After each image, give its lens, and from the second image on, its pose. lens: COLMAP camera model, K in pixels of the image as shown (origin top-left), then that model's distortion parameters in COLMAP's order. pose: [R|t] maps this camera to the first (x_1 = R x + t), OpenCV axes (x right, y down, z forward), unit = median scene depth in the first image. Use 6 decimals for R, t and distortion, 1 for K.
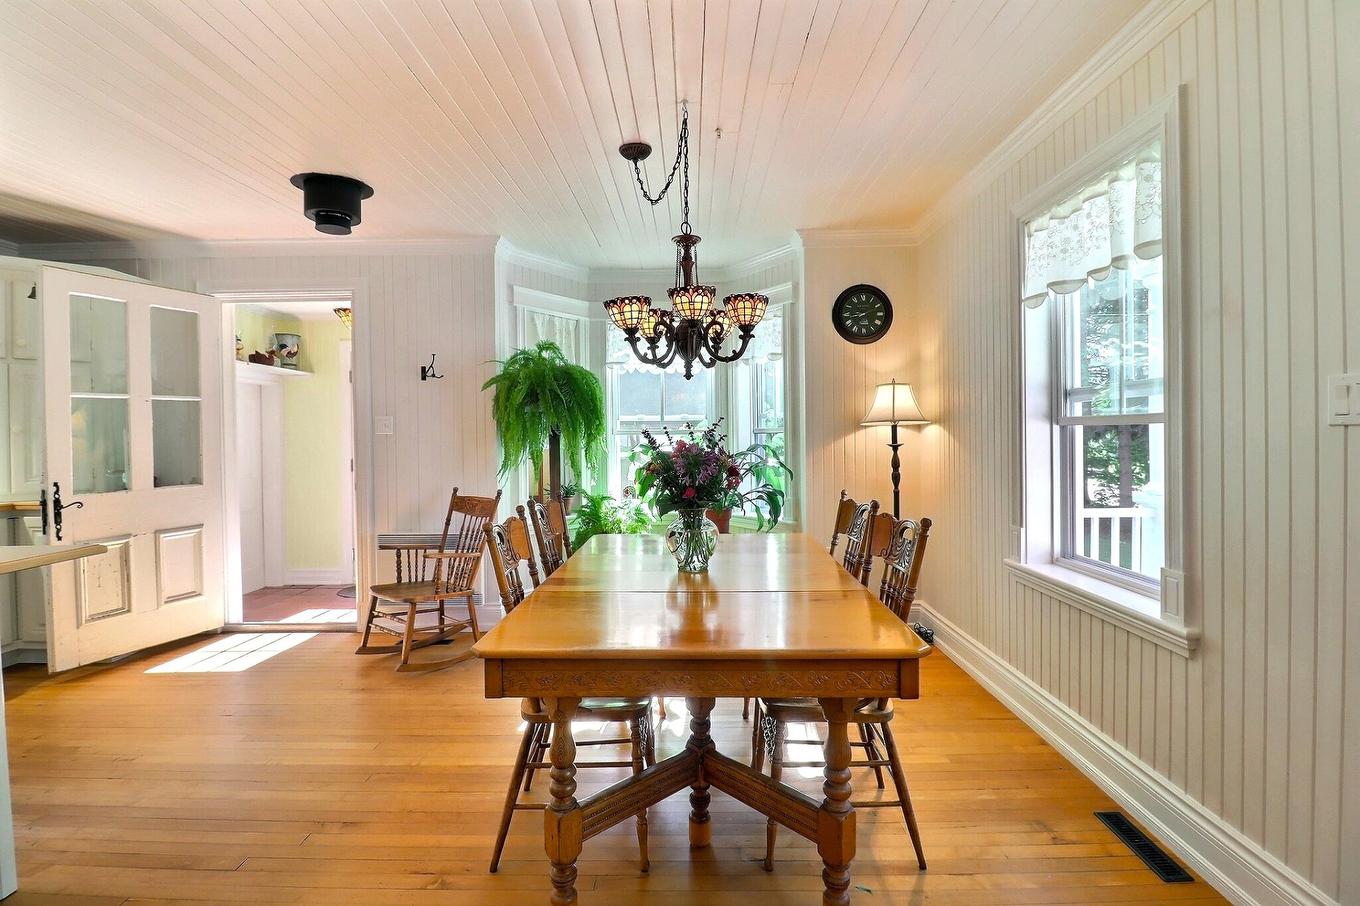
lens RADIAL K [[649.8, 0, 679.4], [0, 649.8, 444.5], [0, 0, 1]] dist [-0.005631, -0.004073]
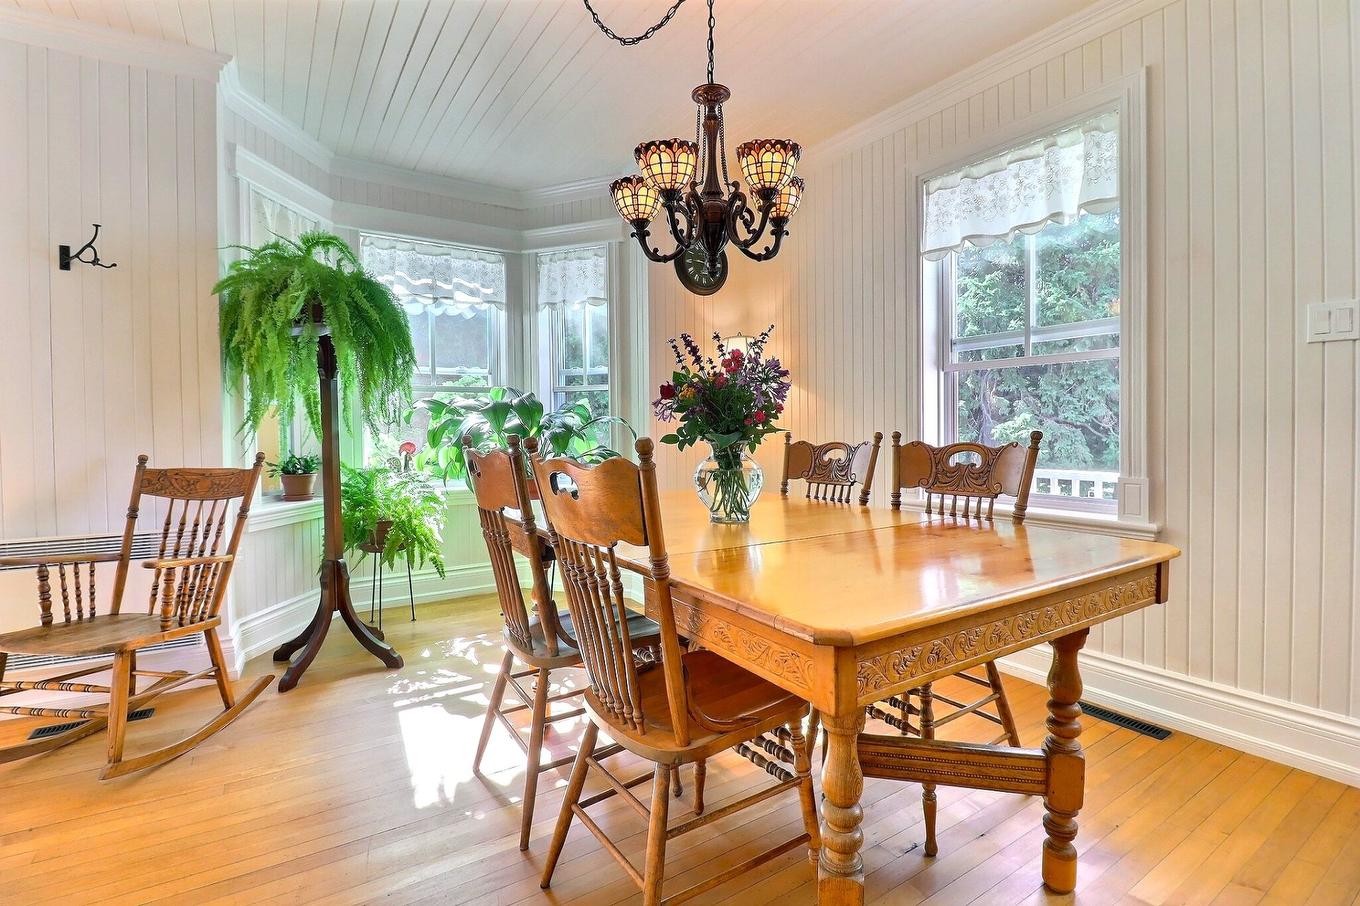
lens RADIAL K [[649.8, 0, 691.0], [0, 649.8, 447.6], [0, 0, 1]] dist [-0.005631, -0.004073]
pose [[0.823037, -0.013057, 0.567837, -0.346121], [0.007345, 0.999897, 0.012346, 0.071564], [-0.567940, -0.005990, 0.823048, 0.292378]]
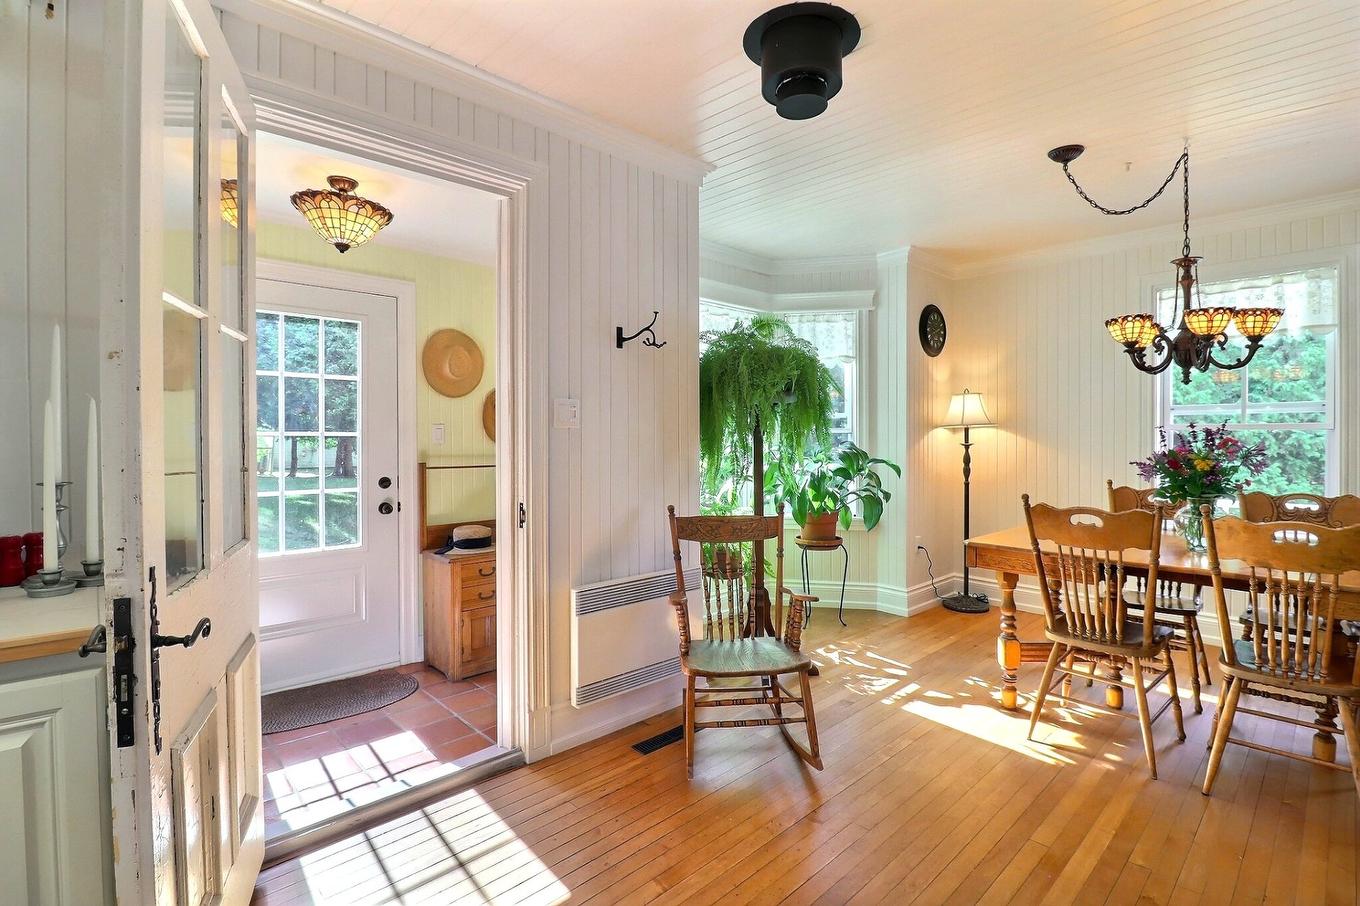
lens RADIAL K [[649.8, 0, 676.8], [0, 649.8, 438.2], [0, 0, 1]] dist [-0.005631, -0.004073]
pose [[0.708677, 0.005872, 0.705509, -1.084249], [0.002184, 0.999942, -0.010517, 0.000762], [-0.705530, 0.008993, 0.708623, 0.644046]]
